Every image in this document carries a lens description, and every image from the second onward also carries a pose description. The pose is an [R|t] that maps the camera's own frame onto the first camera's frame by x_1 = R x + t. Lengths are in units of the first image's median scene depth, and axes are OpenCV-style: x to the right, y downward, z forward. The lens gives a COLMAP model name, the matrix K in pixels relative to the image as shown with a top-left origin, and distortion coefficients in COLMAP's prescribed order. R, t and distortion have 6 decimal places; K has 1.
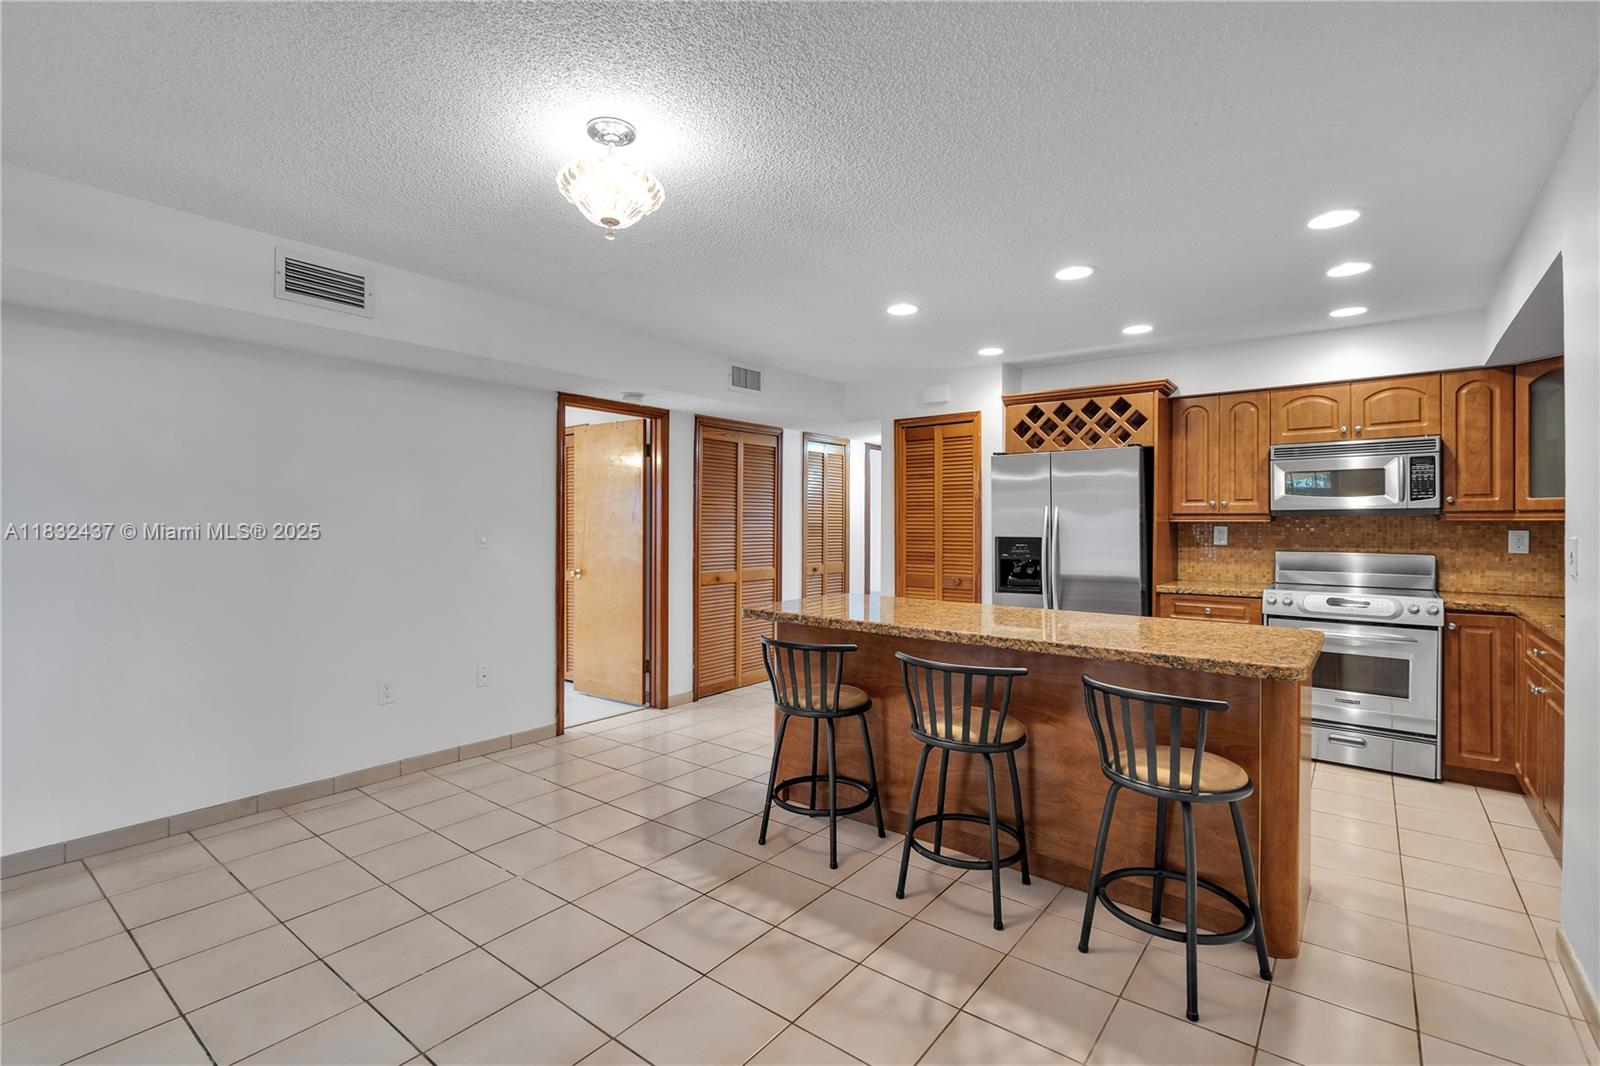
lens RADIAL K [[733.6, 0, 805.3], [0, 733.6, 527.0], [0, 0, 1]] dist [0.003033, 0.000450]
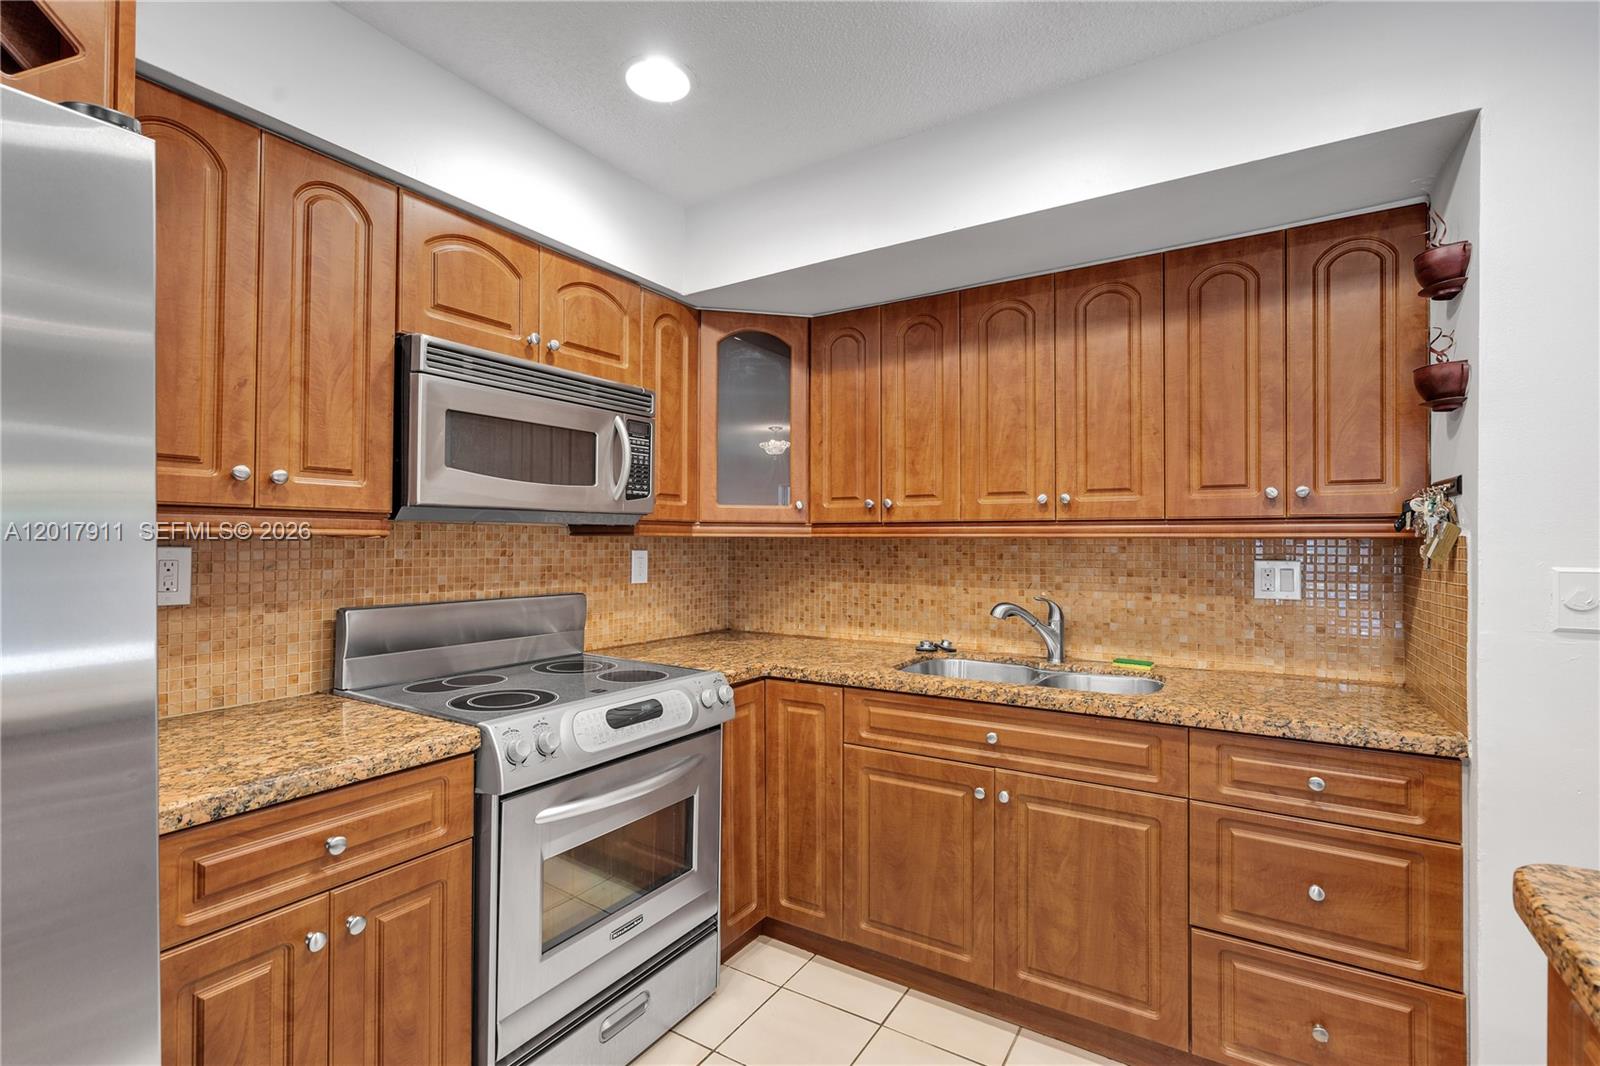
lens RADIAL K [[731.0, 0, 800.0], [0, 731.0, 533.0], [0, 0, 1]] dist [-0.003123, 0.000127]
pose [[-0.105816, 0.008543, 0.994349, 0.256137], [-0.000885, 0.999962, -0.008686, -0.005611], [-0.994385, -0.001799, -0.105804, 0.891239]]
